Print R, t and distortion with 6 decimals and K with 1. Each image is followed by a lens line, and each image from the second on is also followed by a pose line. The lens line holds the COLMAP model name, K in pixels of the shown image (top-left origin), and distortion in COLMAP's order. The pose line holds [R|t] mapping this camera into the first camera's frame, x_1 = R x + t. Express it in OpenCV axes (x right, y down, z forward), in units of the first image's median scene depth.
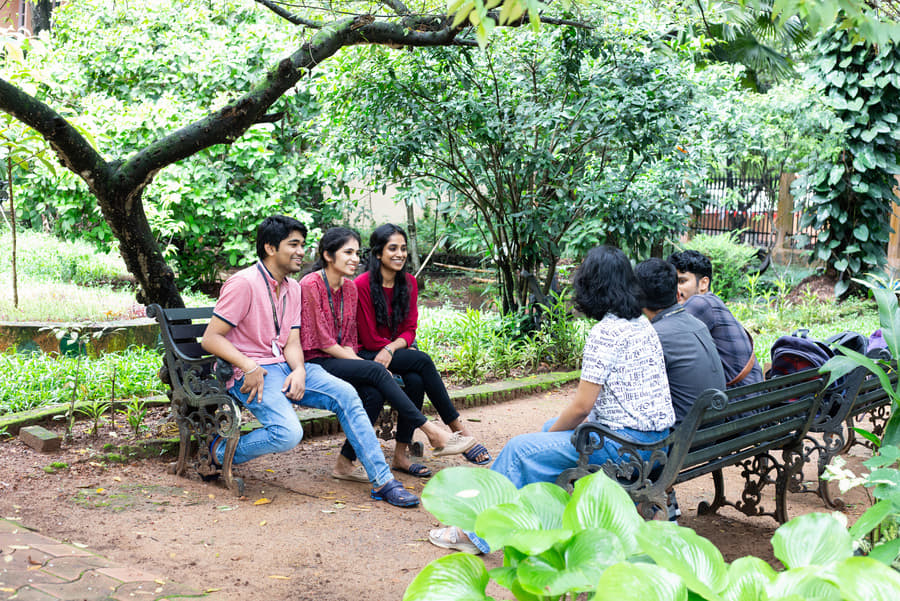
lens RADIAL K [[1351.6, 0, 452.8], [0, 1351.6, 301.7], [0, 0, 1]] dist [-0.097521, 0.000000]
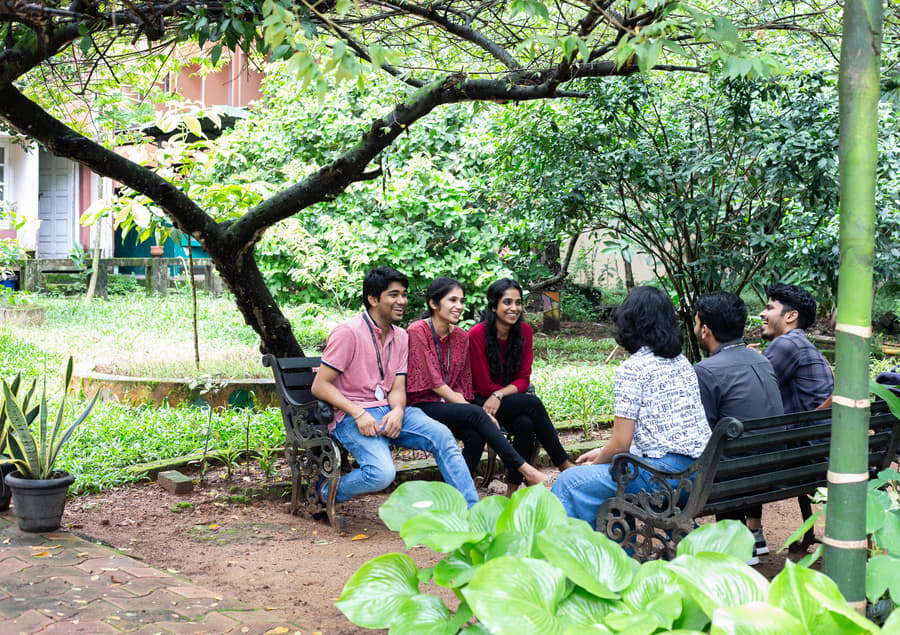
lens RADIAL K [[1416.9, 0, 447.8], [0, 1416.9, 316.7], [0, 0, 1]] dist [-0.089531, 0.000000]
pose [[0.979201, -0.026918, -0.201100, 0.139013], [0.019675, 0.999087, -0.037929, 0.017031], [0.201937, 0.033184, 0.978836, -0.070609]]
